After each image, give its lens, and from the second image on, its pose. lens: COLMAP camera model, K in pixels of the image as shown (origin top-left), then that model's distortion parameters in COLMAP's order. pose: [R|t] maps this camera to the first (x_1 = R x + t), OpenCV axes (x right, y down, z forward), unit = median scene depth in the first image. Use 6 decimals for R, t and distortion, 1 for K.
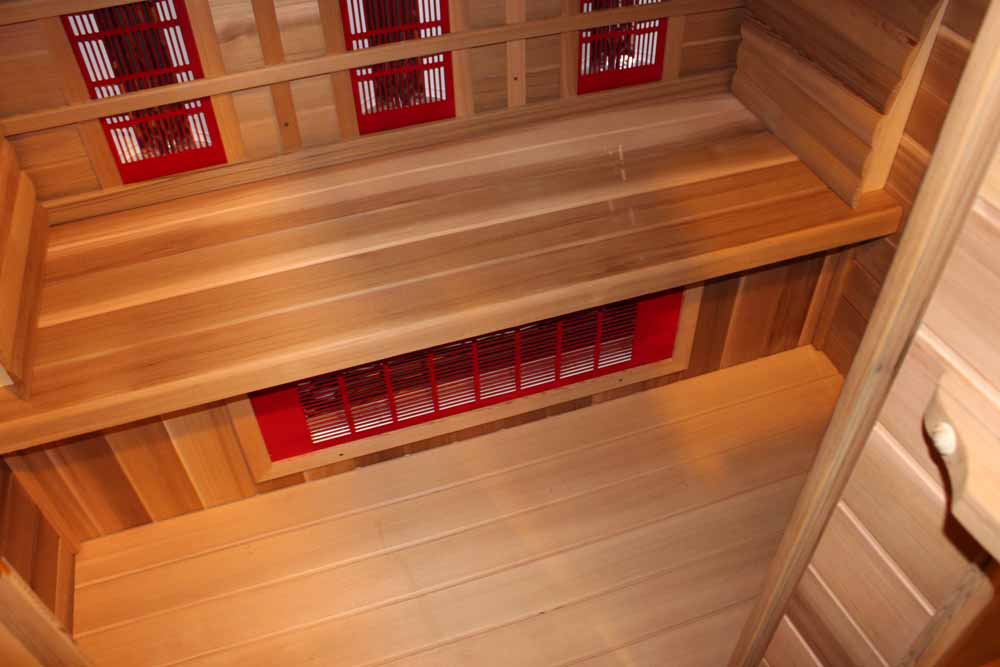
lens RADIAL K [[838.7, 0, 504.5], [0, 838.7, 324.7], [0, 0, 1]] dist [-0.138678, 0.063271]
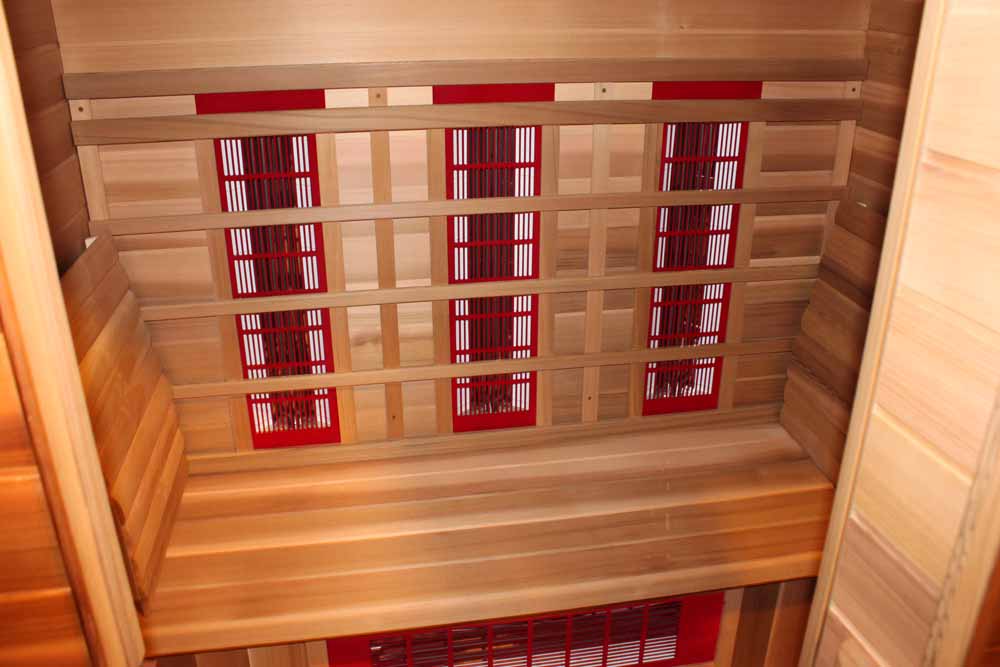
lens RADIAL K [[838.7, 0, 497.6], [0, 838.7, 326.5], [0, 0, 1]] dist [-0.138678, 0.063271]
pose [[0.988712, 0.078214, -0.127790, 0.030940], [-0.118038, 0.931938, -0.342869, 0.034611], [0.092275, 0.354083, 0.930651, -0.169342]]
